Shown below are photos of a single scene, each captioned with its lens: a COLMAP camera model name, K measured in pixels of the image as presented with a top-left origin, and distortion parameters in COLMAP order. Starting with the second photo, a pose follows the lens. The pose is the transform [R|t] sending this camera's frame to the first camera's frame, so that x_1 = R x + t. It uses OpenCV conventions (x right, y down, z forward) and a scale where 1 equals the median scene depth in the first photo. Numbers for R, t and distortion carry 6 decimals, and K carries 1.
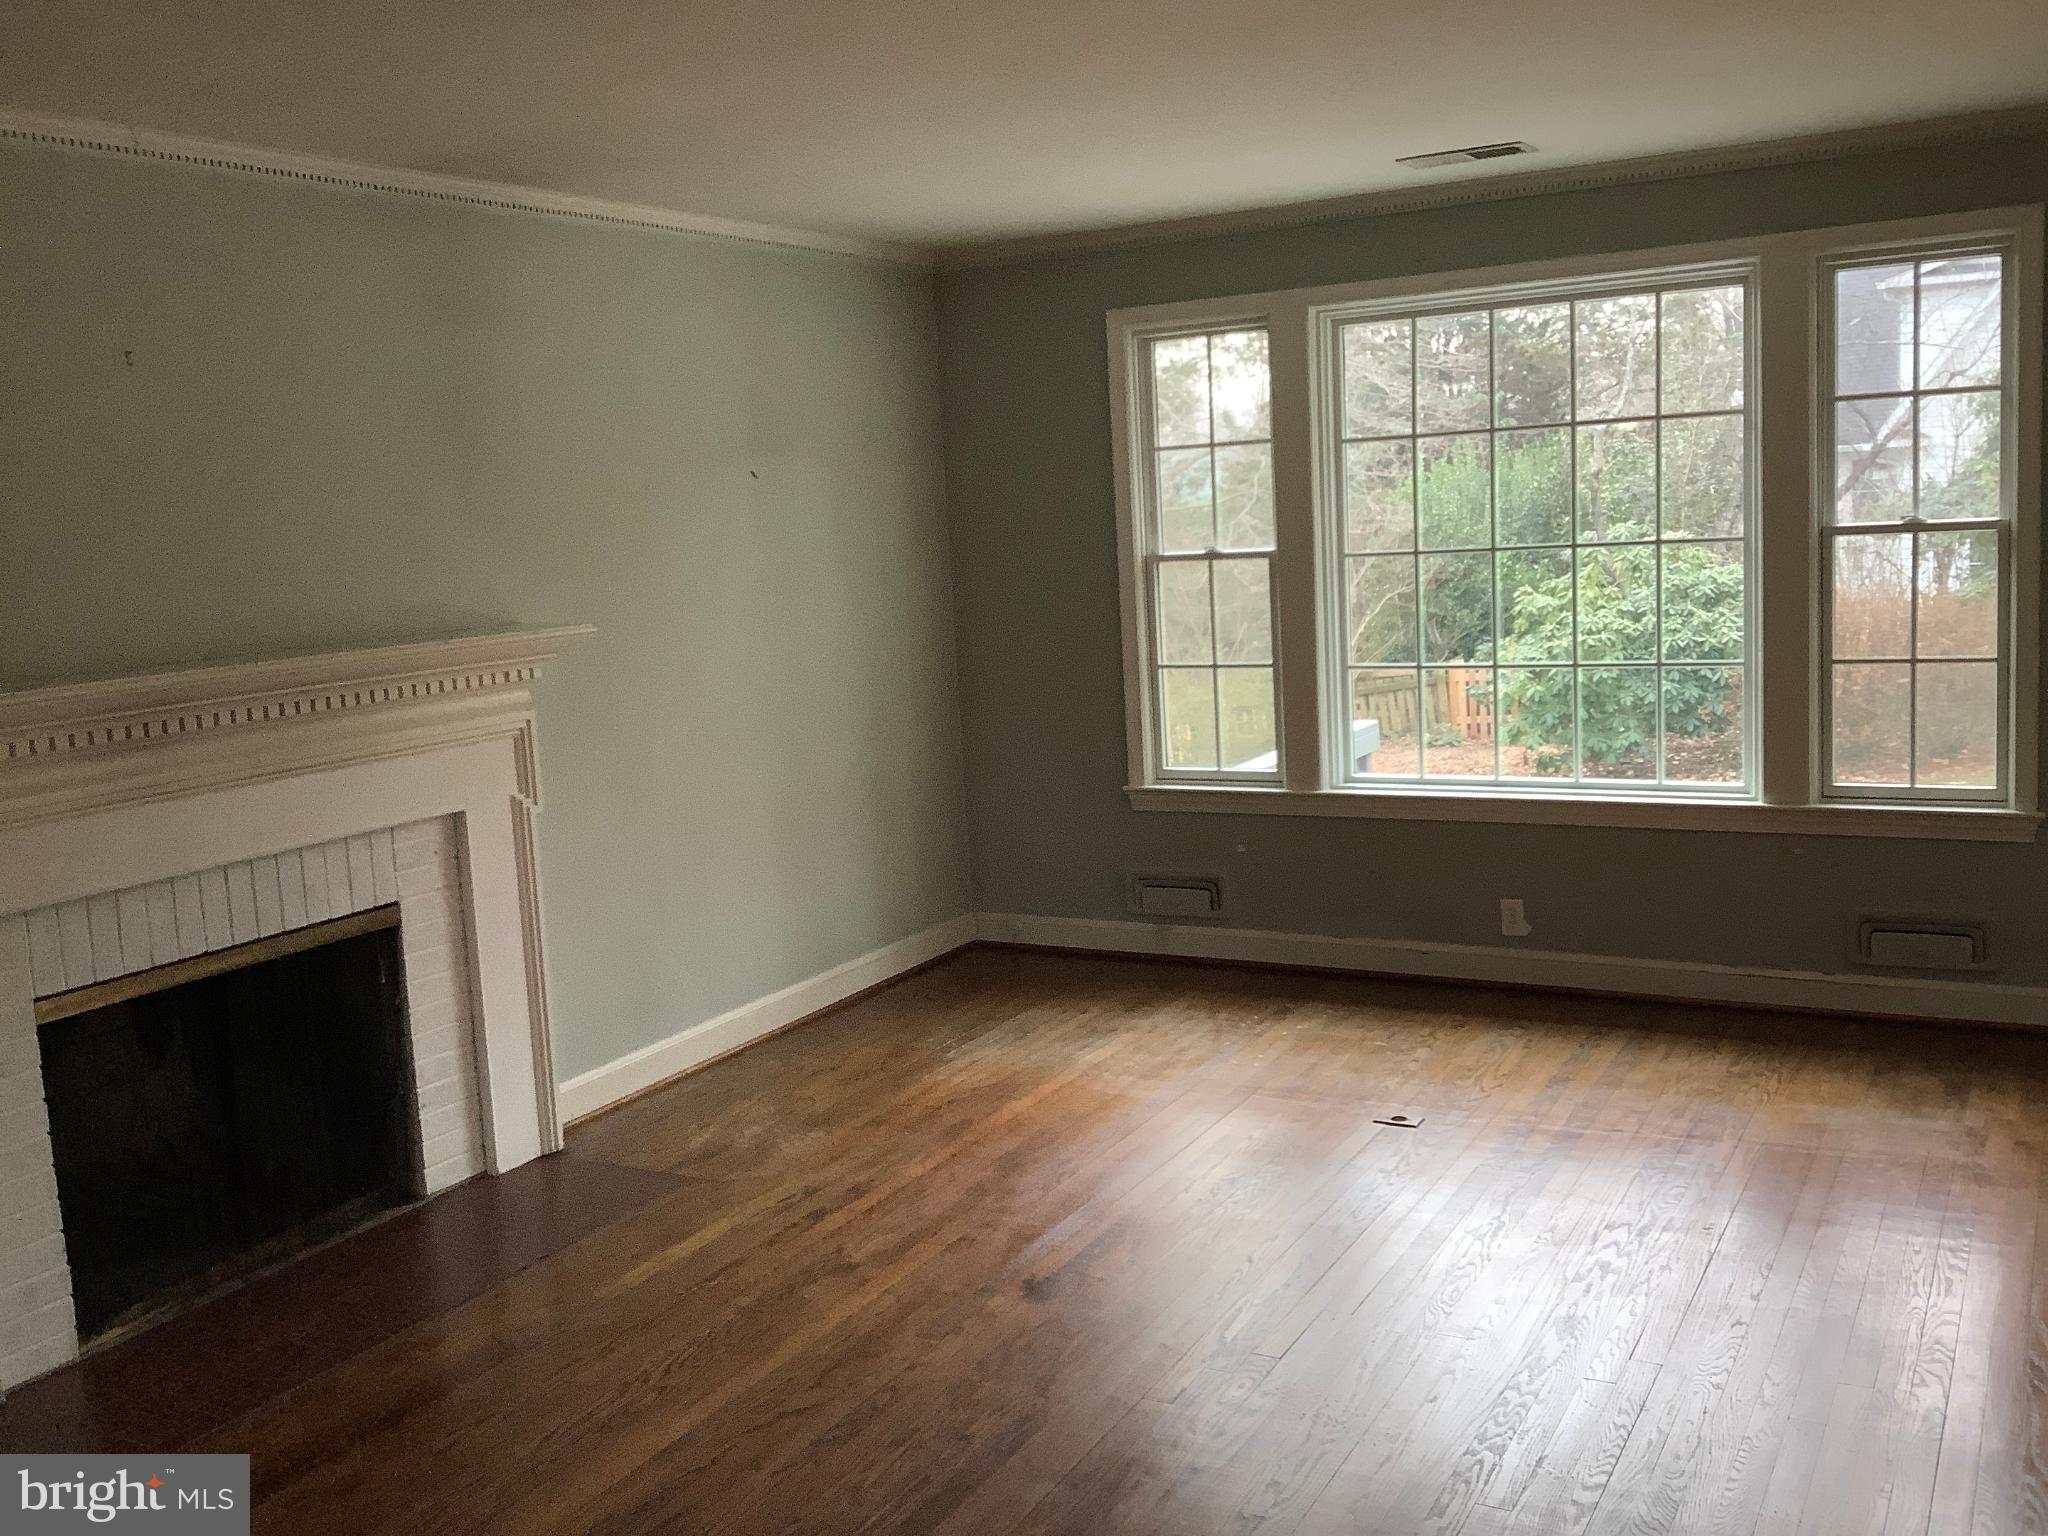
lens RADIAL K [[1865.1, 0, 1024.0], [0, 1865.1, 768.0], [0, 0, 1]] dist [0.116055, -0.245497]
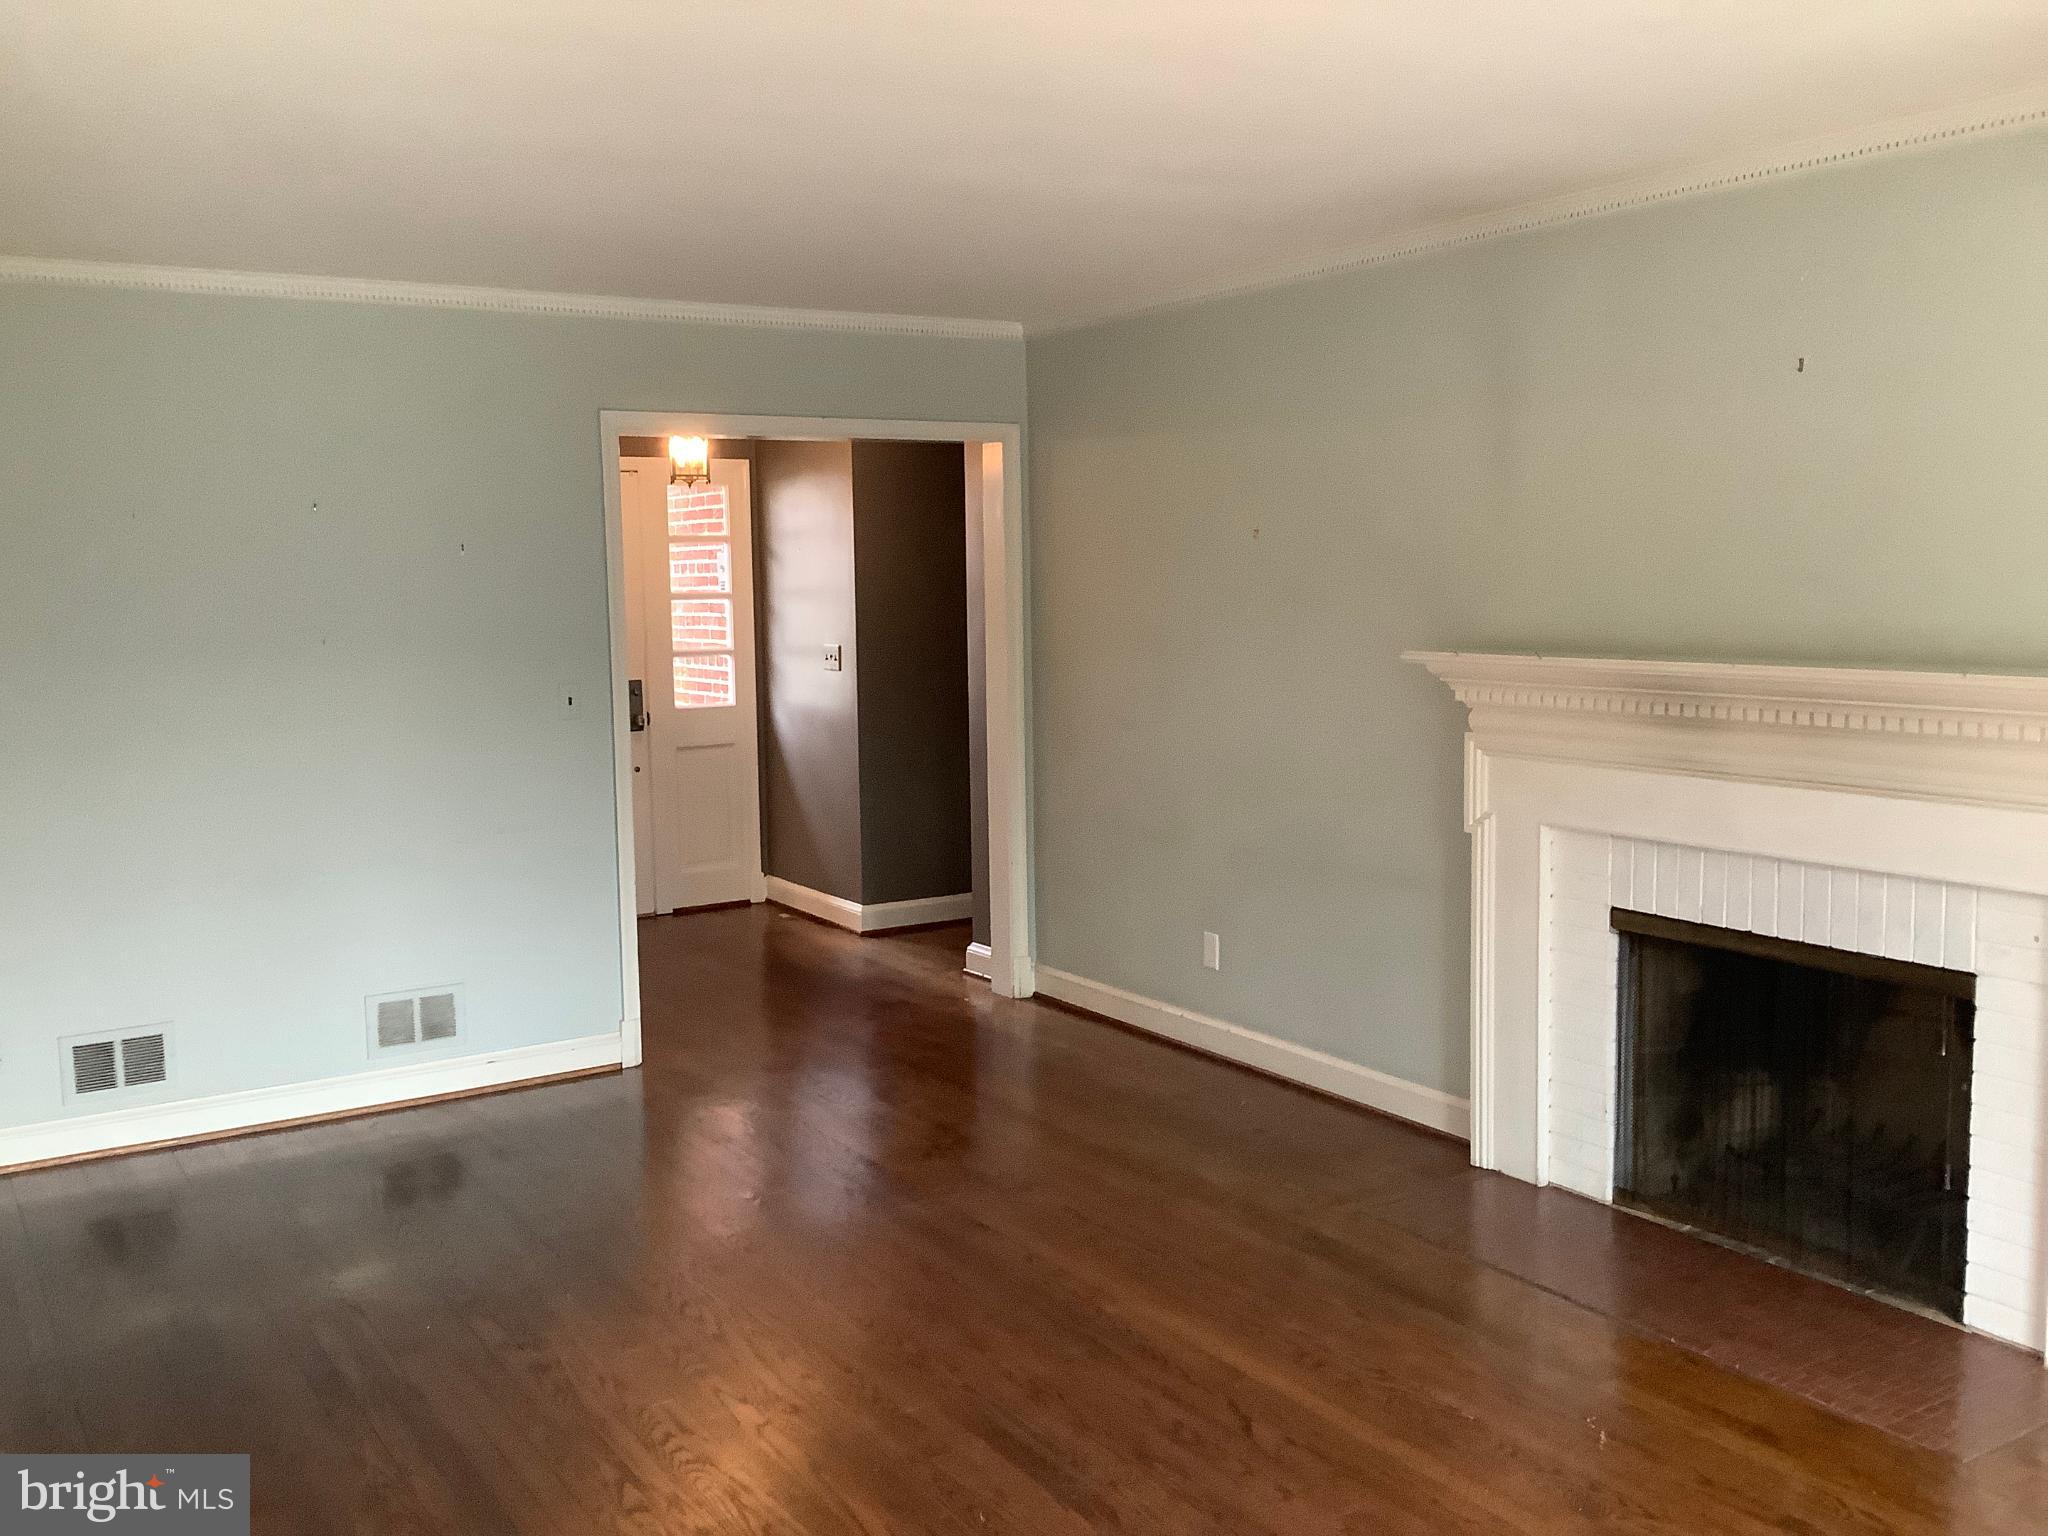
lens RADIAL K [[1865.1, 0, 1024.0], [0, 1865.1, 768.0], [0, 0, 1]] dist [0.116055, -0.245497]
pose [[-0.482808, 0.154994, -0.861901, 0.644372], [-0.078263, 0.972638, 0.218748, -0.186699], [0.872222, 0.173068, -0.457467, 1.092392]]
